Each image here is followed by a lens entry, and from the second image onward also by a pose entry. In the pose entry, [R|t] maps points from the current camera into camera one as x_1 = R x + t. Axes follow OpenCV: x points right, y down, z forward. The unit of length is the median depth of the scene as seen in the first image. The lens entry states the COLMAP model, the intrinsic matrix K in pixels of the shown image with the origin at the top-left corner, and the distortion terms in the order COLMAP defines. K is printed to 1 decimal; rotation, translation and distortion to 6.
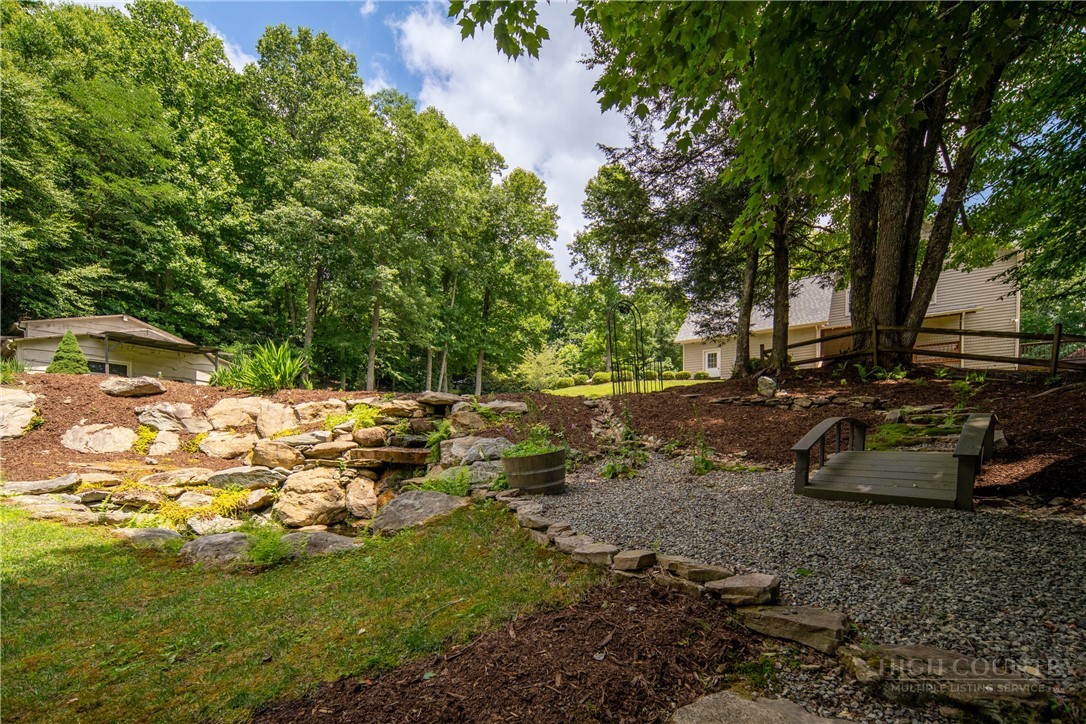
lens RADIAL K [[486.2, 0, 549.9], [0, 486.2, 464.5], [0, 0, 1]] dist [0.002033, -0.000643]
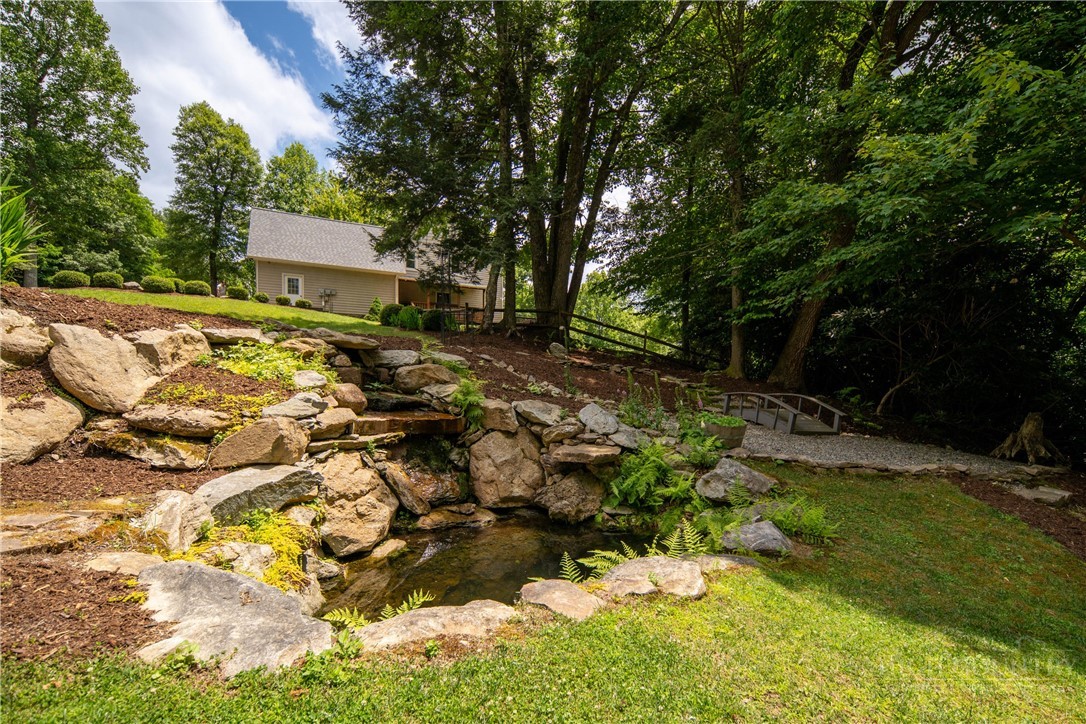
lens RADIAL K [[486.2, 0, 546.4], [0, 486.2, 385.7], [0, 0, 1]] dist [0.002033, -0.000643]
pose [[0.460075, -0.007912, 0.887845, -0.261483], [0.005862, 0.999966, 0.005873, -0.024016], [-0.887861, 0.002503, 0.460105, 0.137825]]
